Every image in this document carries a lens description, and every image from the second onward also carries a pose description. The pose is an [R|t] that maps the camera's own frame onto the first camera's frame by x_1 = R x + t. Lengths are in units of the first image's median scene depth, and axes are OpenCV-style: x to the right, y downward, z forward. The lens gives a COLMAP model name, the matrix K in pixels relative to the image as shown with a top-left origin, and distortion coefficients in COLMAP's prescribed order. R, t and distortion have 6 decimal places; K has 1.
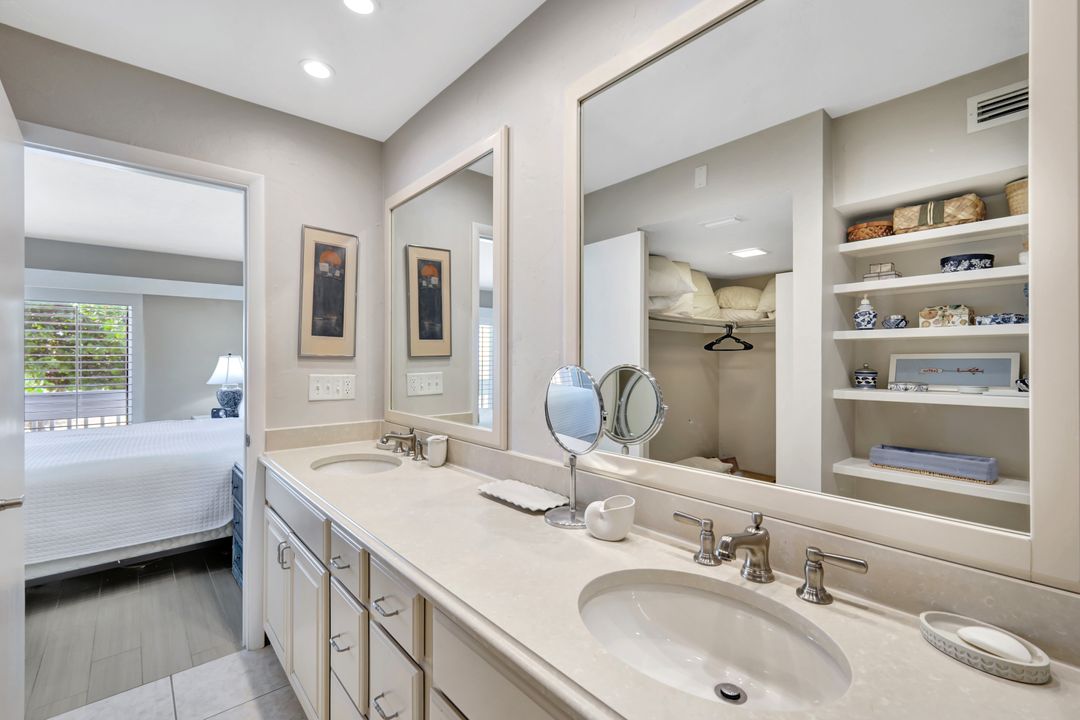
lens RADIAL K [[471.6, 0, 548.8], [0, 471.6, 357.6], [0, 0, 1]] dist [0.000993, 0.000140]
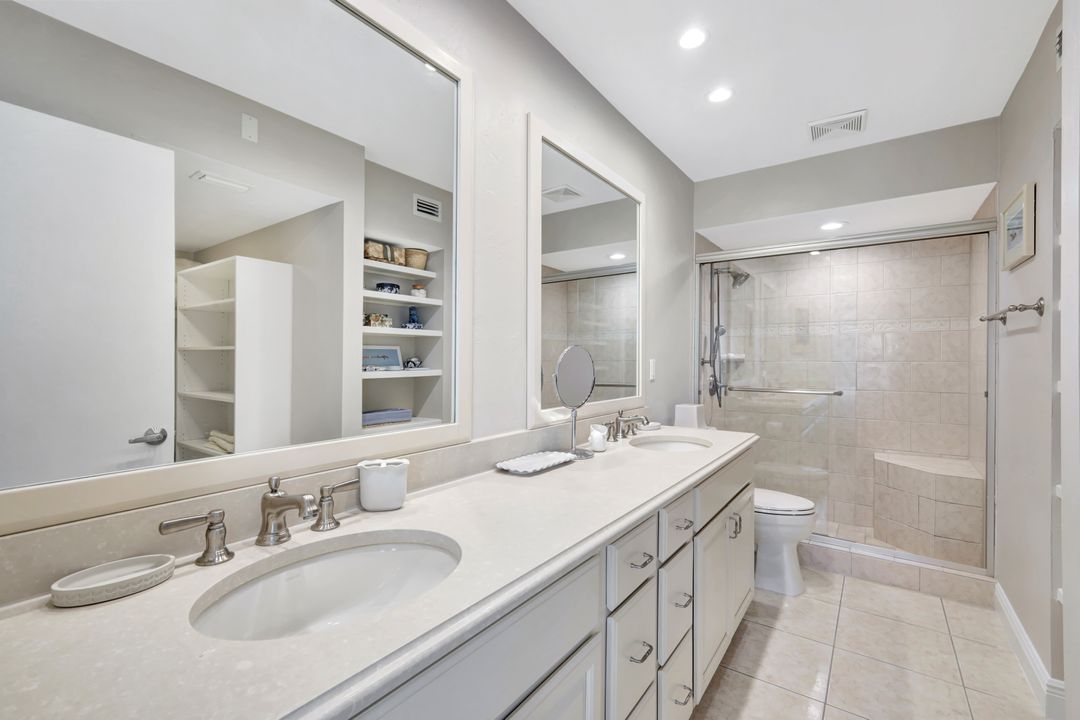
lens RADIAL K [[471.6, 0, 545.8], [0, 471.6, 361.3], [0, 0, 1]] dist [0.000993, 0.000140]
pose [[-0.231910, -0.005731, 0.972720, -0.786804], [-0.004771, 0.999977, 0.004755, 0.033764], [-0.972726, -0.003538, -0.231932, 0.860411]]
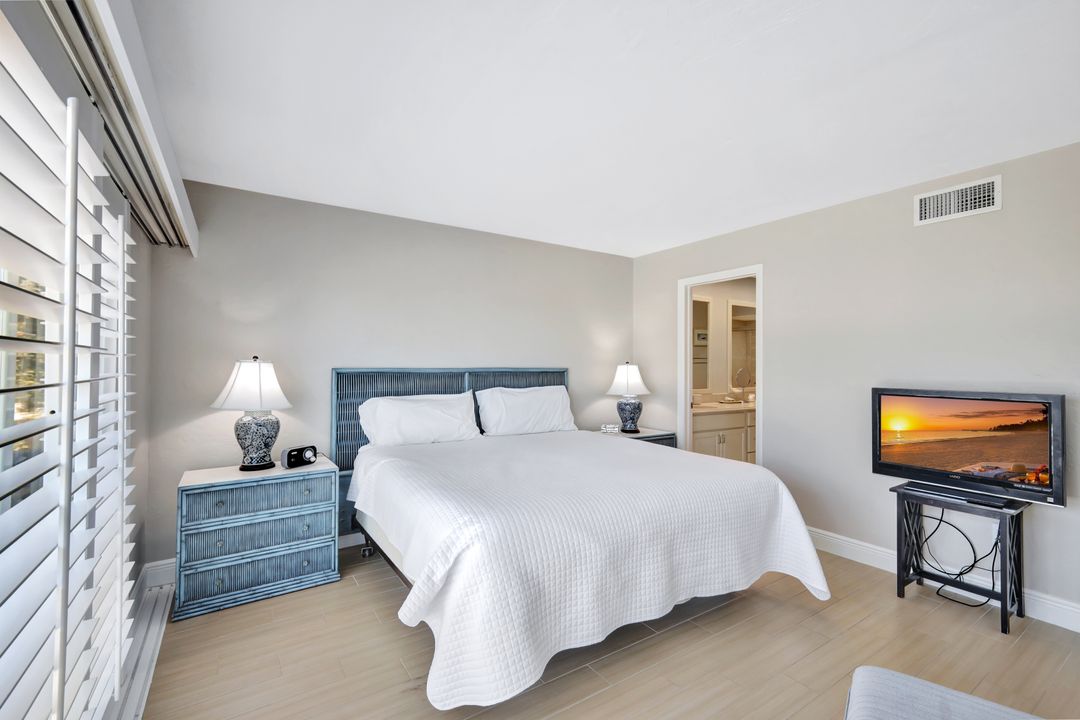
lens RADIAL K [[471.6, 0, 541.5], [0, 471.6, 359.0], [0, 0, 1]] dist [0.000993, 0.000140]
pose [[0.153395, 0.006580, 0.988143, -3.042275], [-0.004748, 0.999971, -0.005922, -0.025118], [-0.988154, -0.003783, 0.153422, 1.392514]]
